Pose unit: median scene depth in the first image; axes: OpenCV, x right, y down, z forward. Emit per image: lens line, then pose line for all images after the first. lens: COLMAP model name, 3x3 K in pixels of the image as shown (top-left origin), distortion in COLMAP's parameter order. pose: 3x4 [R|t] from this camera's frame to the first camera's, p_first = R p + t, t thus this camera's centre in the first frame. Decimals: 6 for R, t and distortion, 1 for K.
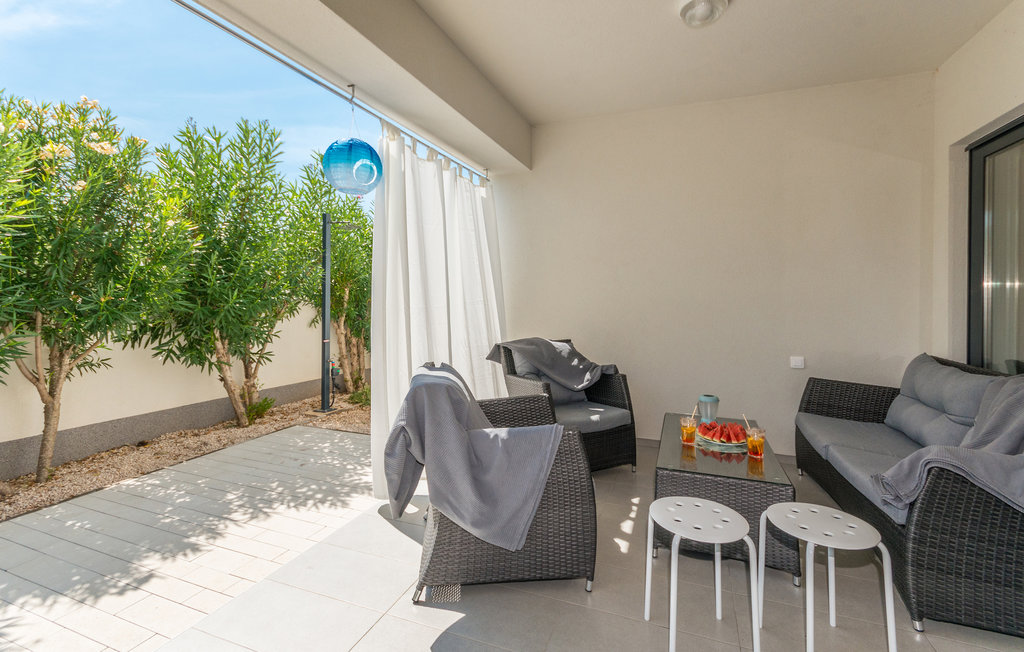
lens RADIAL K [[455.6, 0, 513.3], [0, 455.6, 299.2], [0, 0, 1]] dist [0.001902, 0.000262]
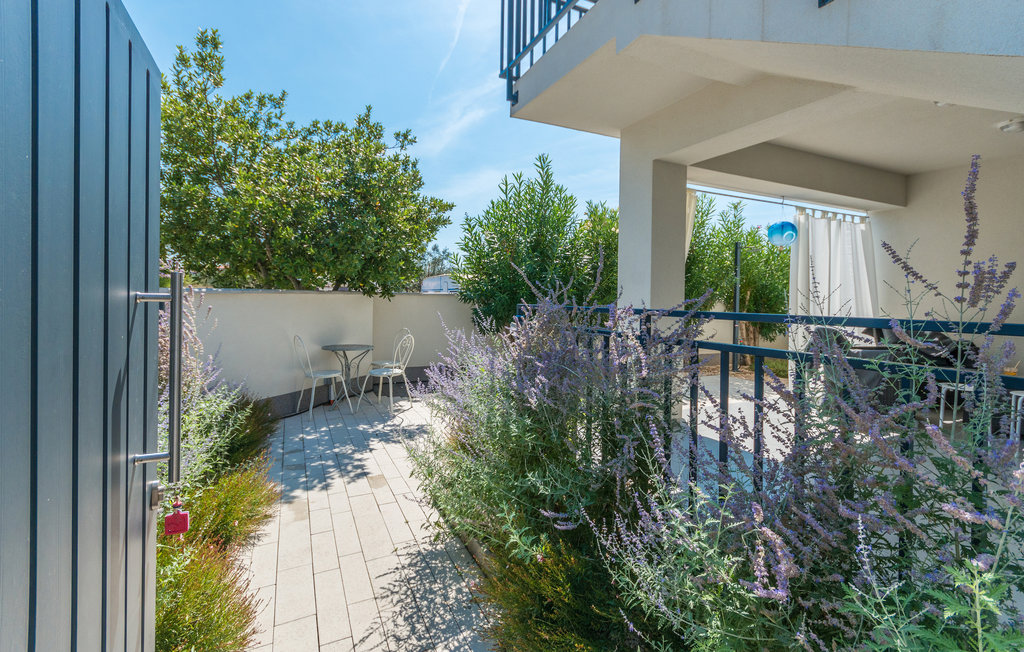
lens RADIAL K [[455.6, 0, 513.3], [0, 455.6, 299.2], [0, 0, 1]] dist [0.001902, 0.000262]
pose [[0.729272, 0.015930, -0.684038, 0.142822], [-0.026860, 0.999625, -0.005357, 0.050513], [0.683696, 0.022280, 0.729426, -1.003563]]
